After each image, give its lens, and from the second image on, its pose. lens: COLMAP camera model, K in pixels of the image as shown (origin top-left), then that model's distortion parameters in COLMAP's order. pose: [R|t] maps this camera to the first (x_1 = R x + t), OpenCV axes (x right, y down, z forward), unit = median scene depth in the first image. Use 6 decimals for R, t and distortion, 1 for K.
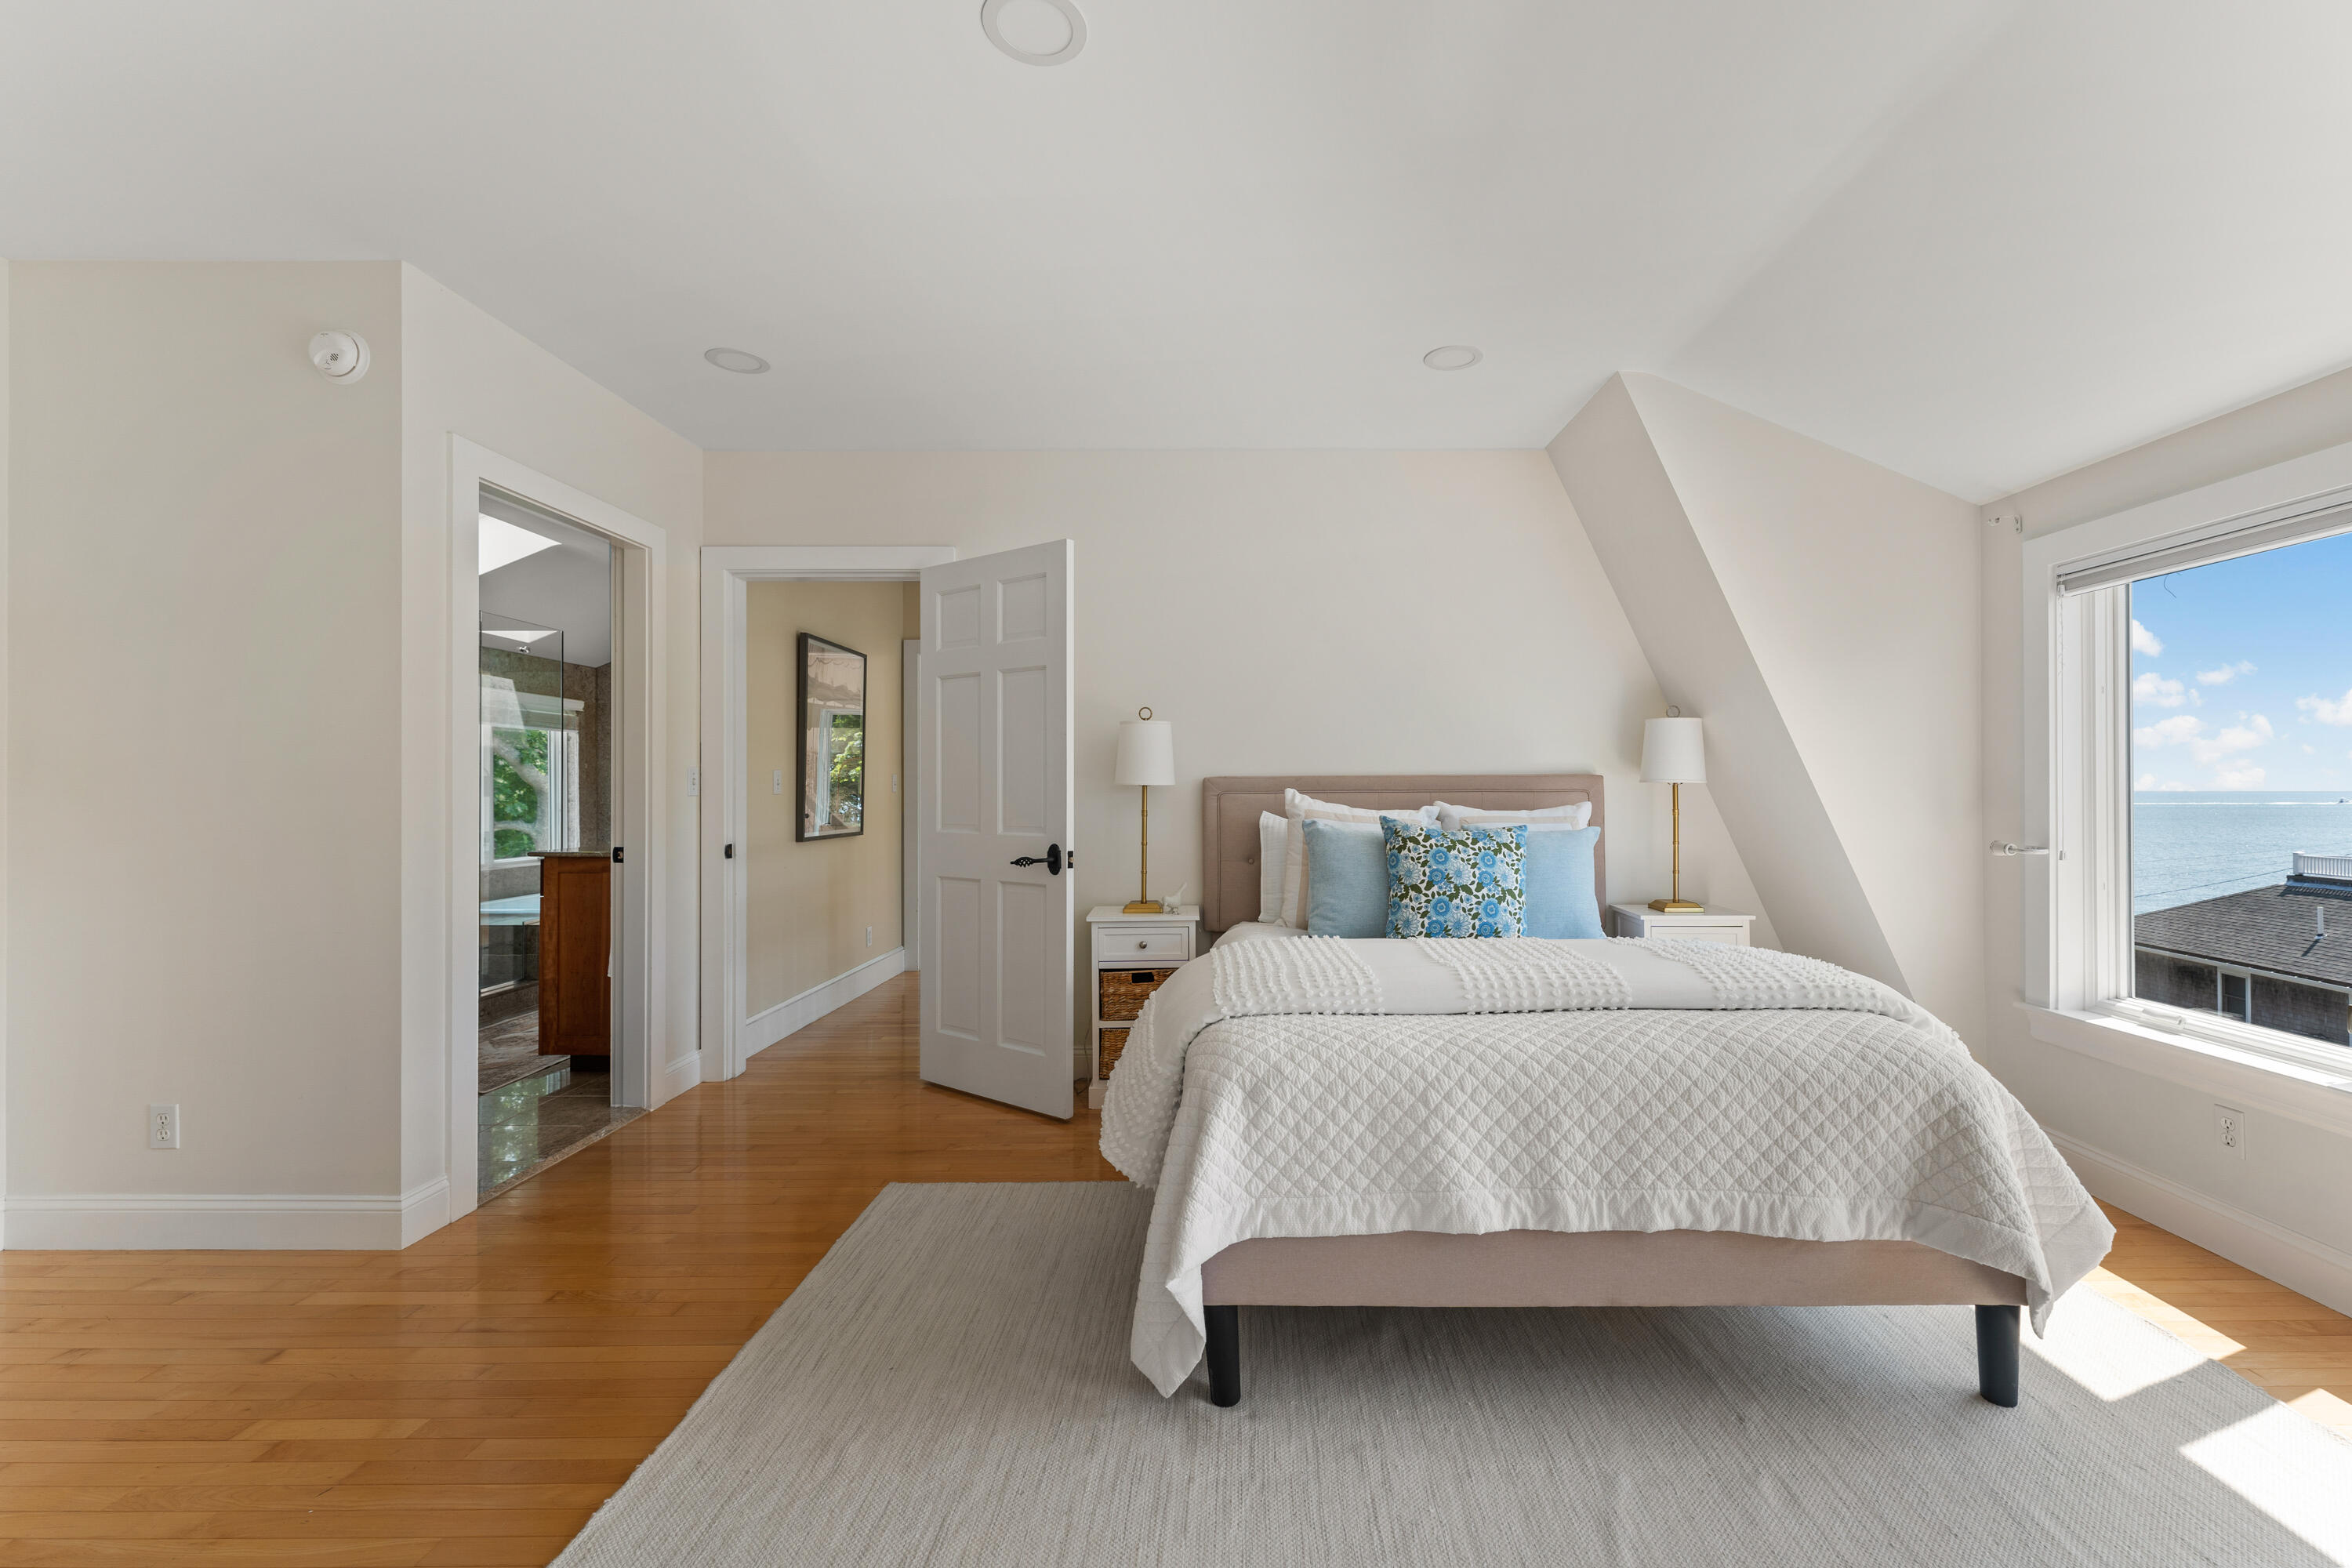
lens RADIAL K [[951.5, 0, 1176.0], [0, 951.5, 784.0], [0, 0, 1]] dist [0.001905, -0.000010]
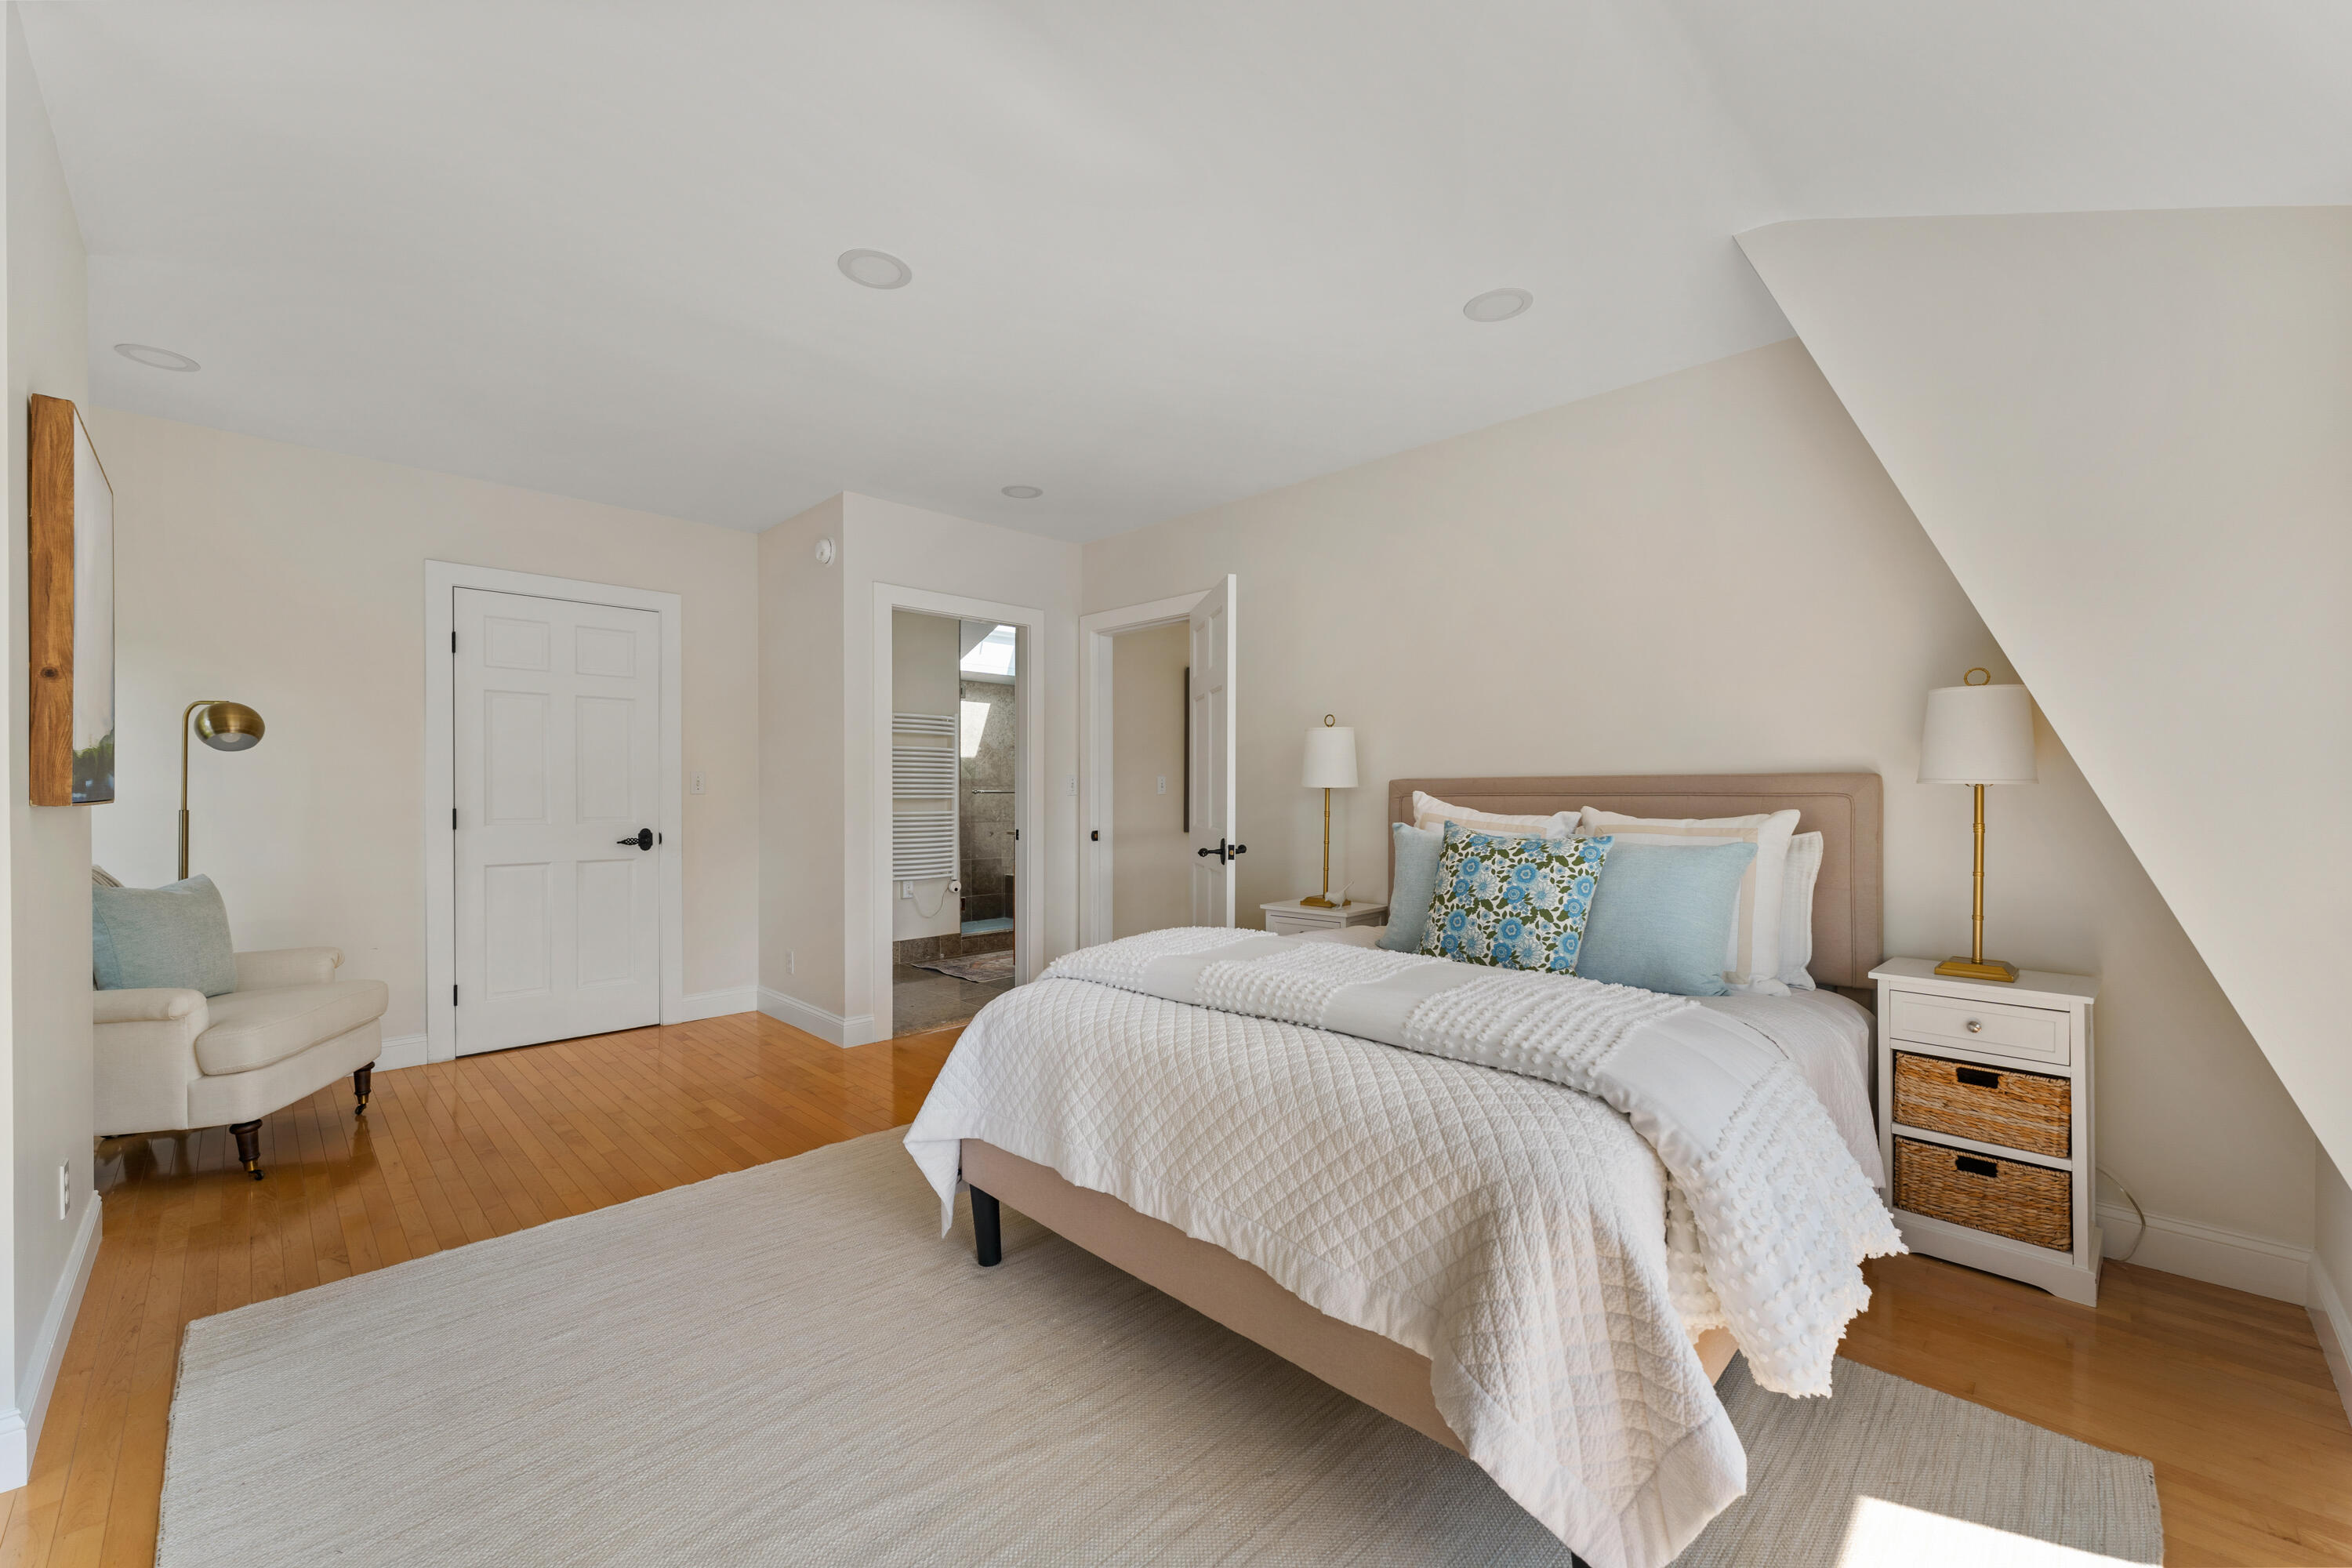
lens RADIAL K [[911.2, 0, 1179.1], [0, 911.2, 794.5], [0, 0, 1]] dist [0.001056, 0.000001]
pose [[0.715159, 0.004730, -0.698946, 1.138668], [0.002760, 0.999950, 0.009590, -0.002370], [0.698957, -0.008788, 0.715110, 0.308043]]
